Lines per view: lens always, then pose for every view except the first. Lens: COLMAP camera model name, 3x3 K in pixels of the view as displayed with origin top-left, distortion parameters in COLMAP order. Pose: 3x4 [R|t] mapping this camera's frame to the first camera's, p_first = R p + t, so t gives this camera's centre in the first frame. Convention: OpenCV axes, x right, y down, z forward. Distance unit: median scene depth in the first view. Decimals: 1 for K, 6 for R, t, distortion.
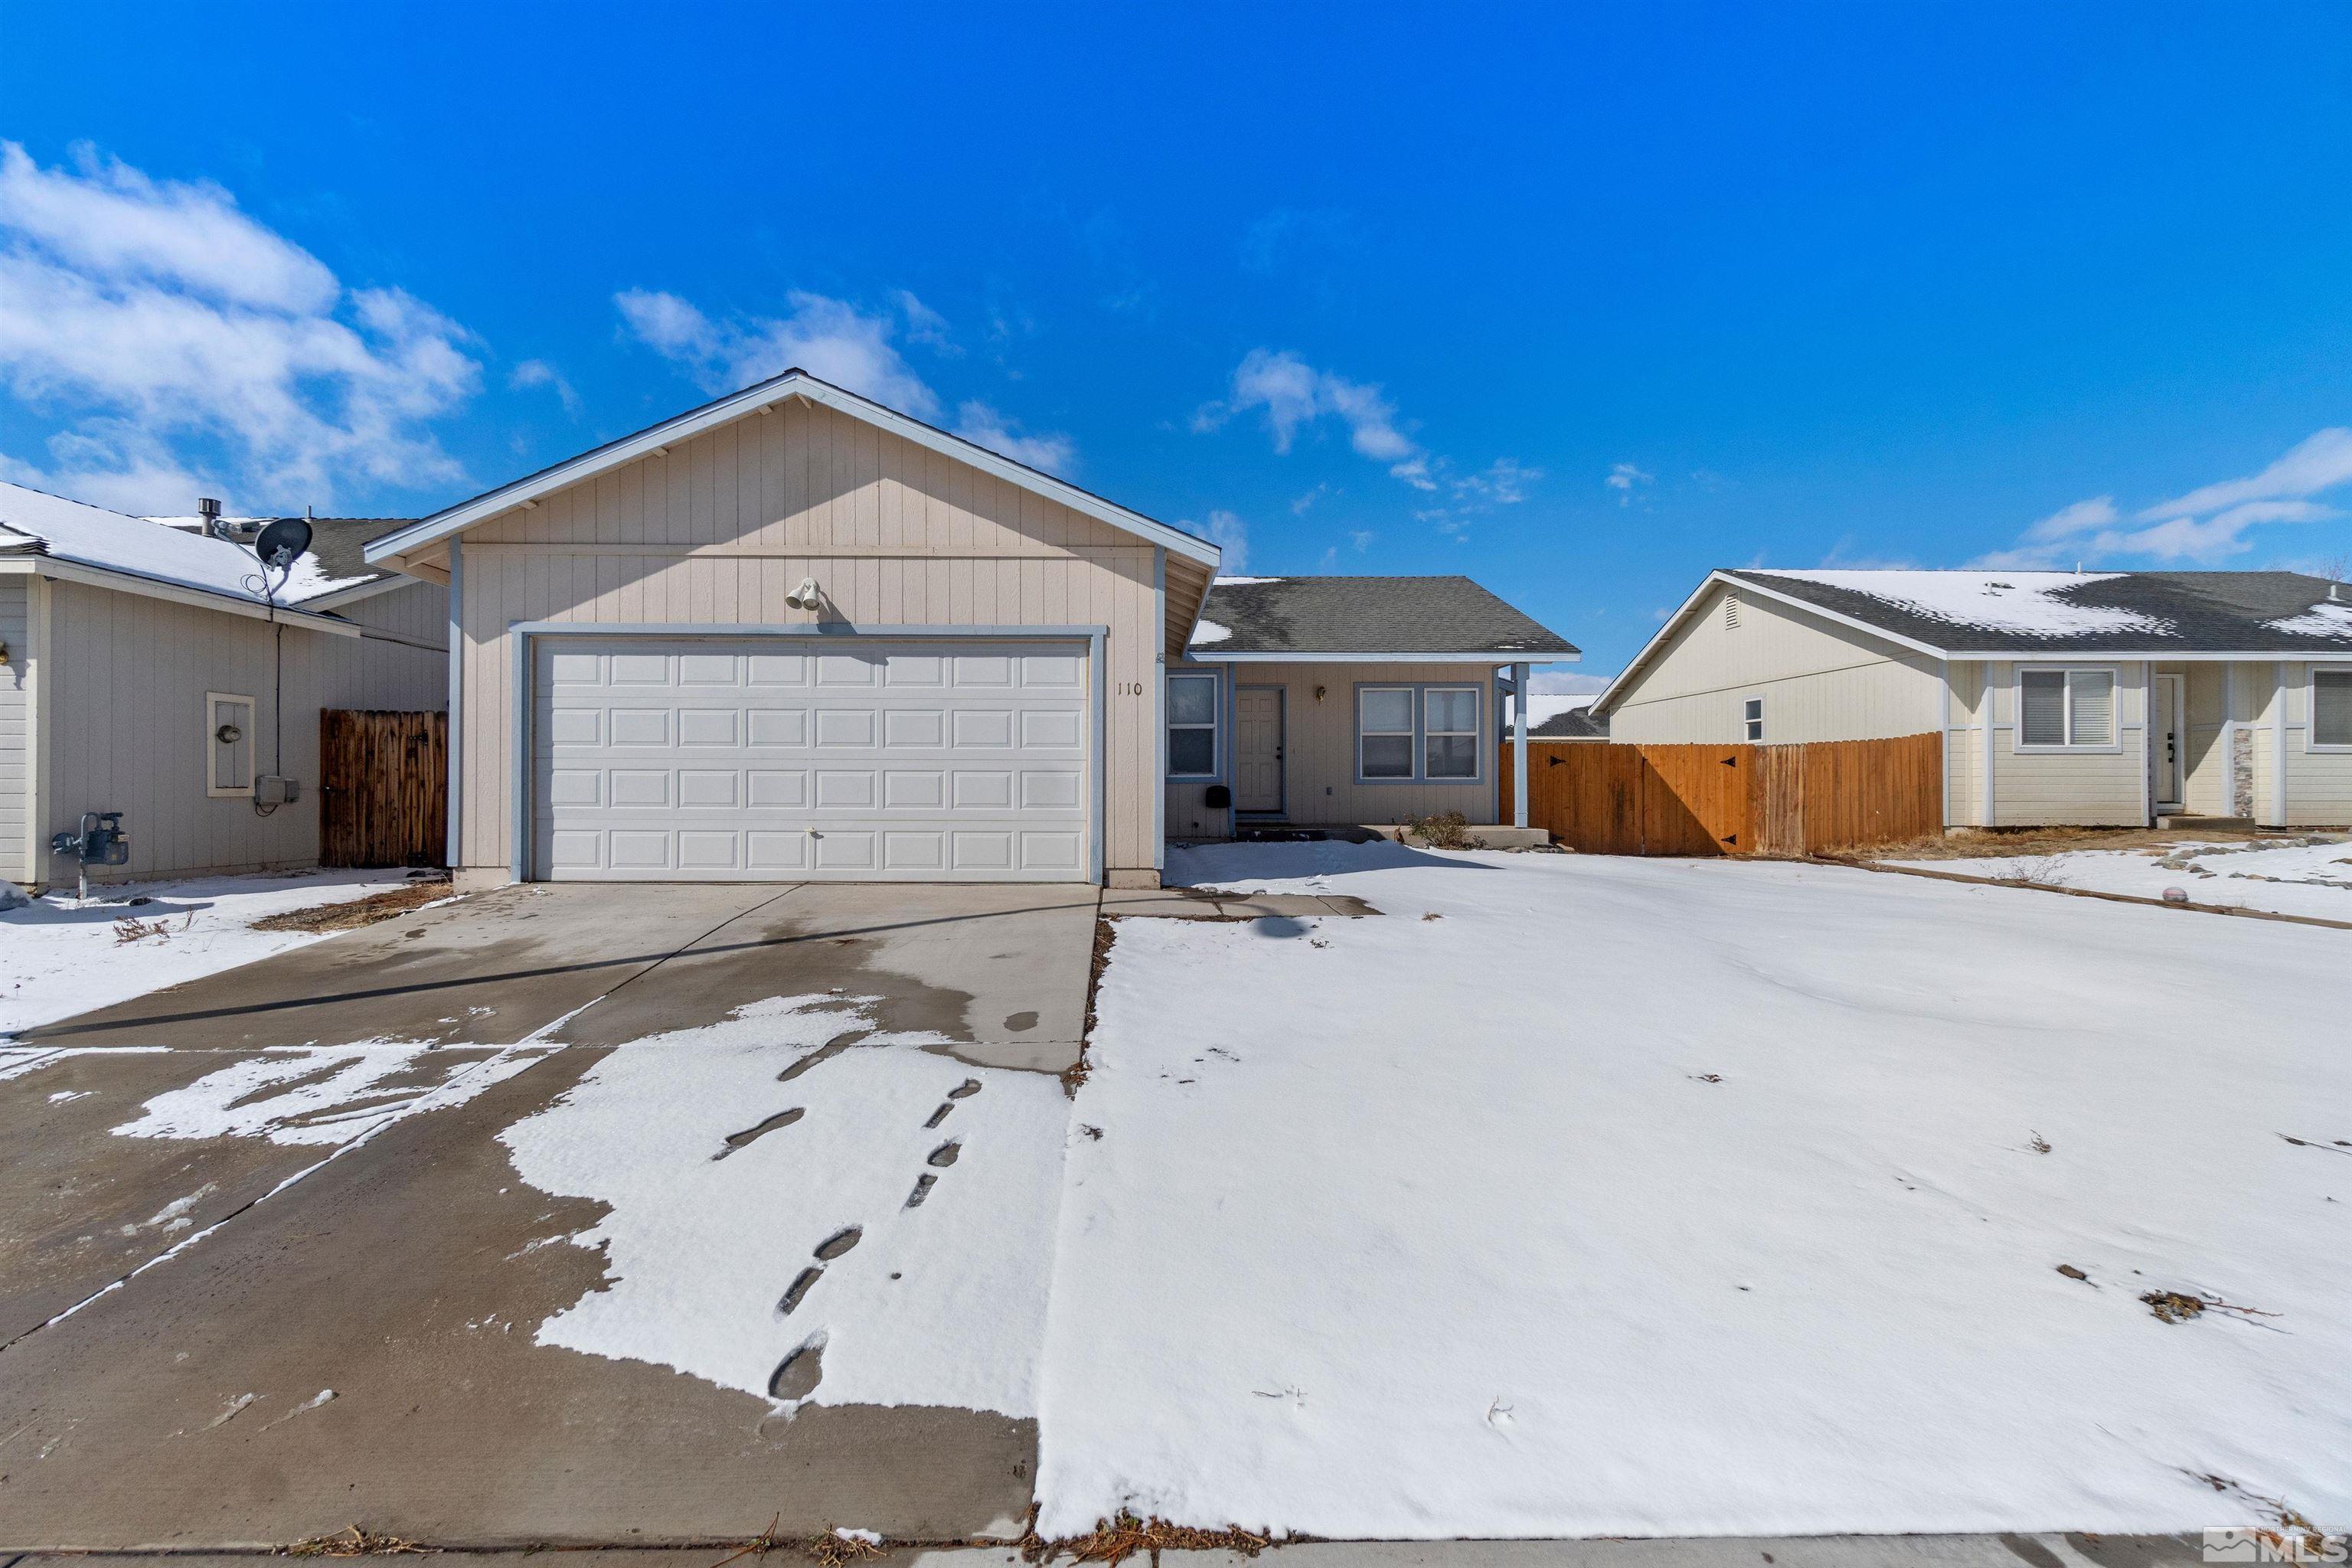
lens RADIAL K [[1008.3, 0, 1167.4], [0, 1008.3, 774.9], [0, 0, 1]] dist [-0.005584, 0.001093]
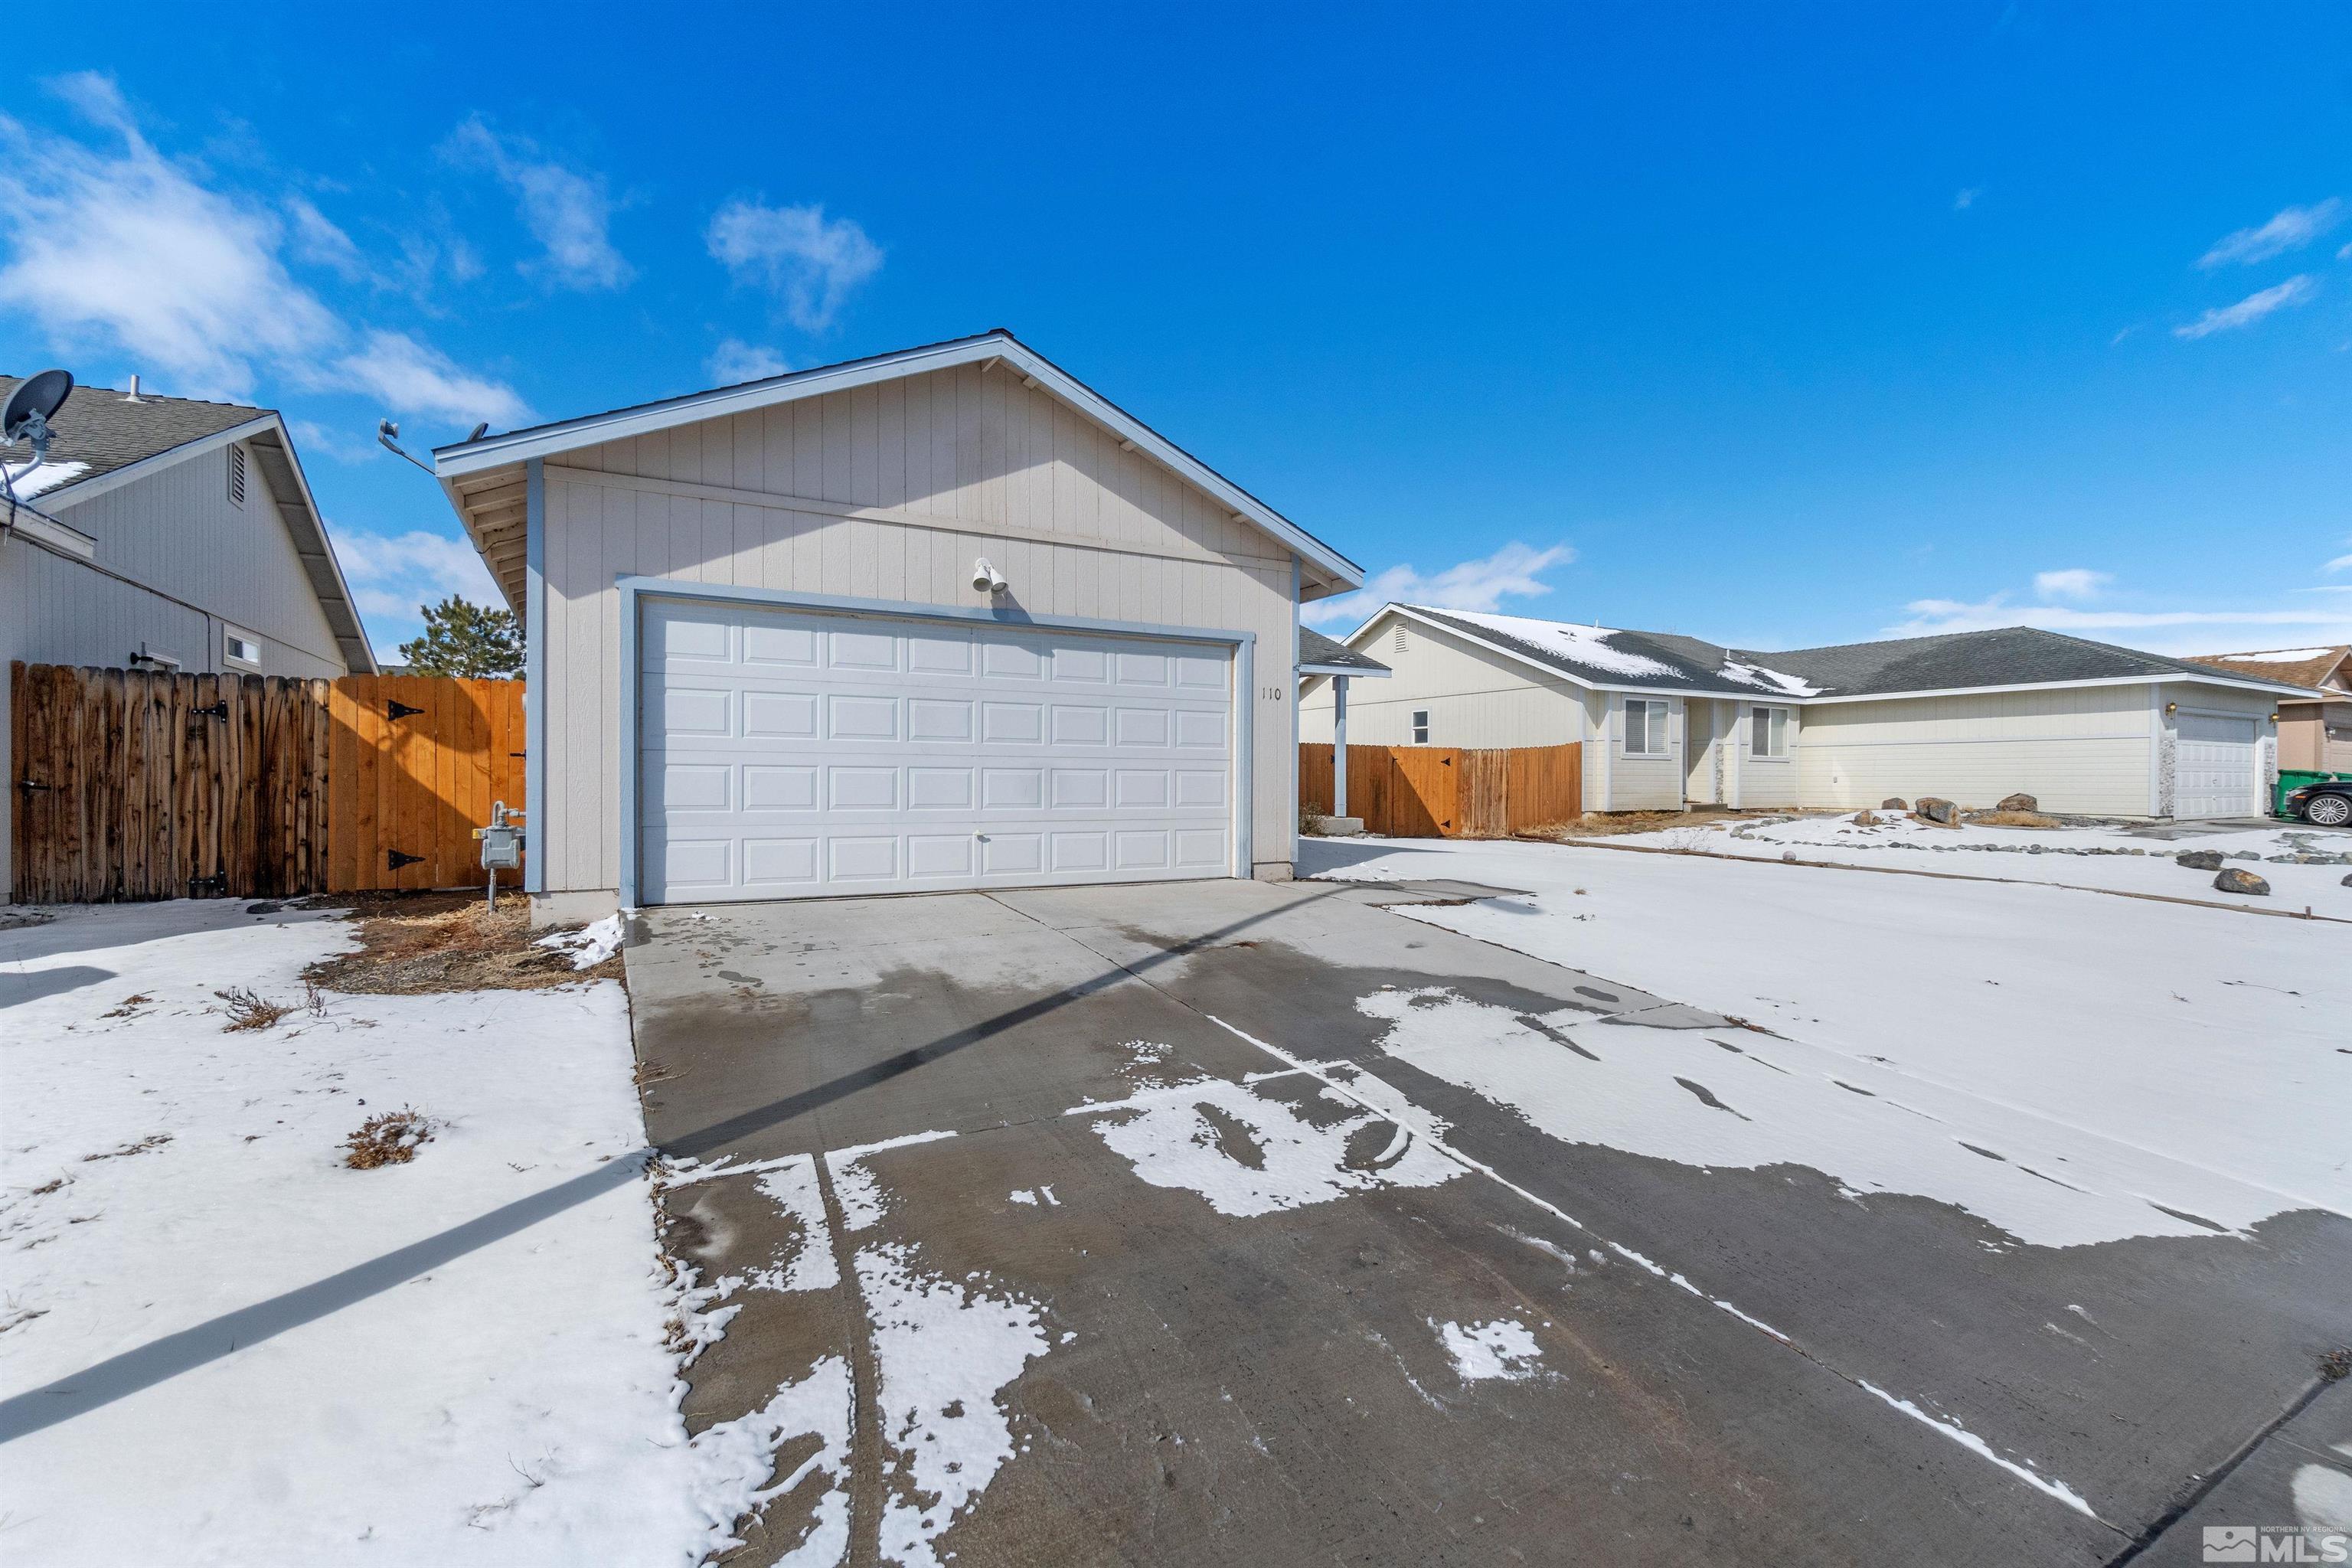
lens RADIAL K [[998.7, 0, 1170.6], [0, 998.7, 777.9], [0, 0, 1]] dist [-0.012343, 0.004902]
pose [[0.889296, 0.003886, 0.457315, -0.359261], [-0.010453, 0.999875, 0.011831, -0.004844], [-0.457212, -0.015301, 0.889226, 0.067024]]
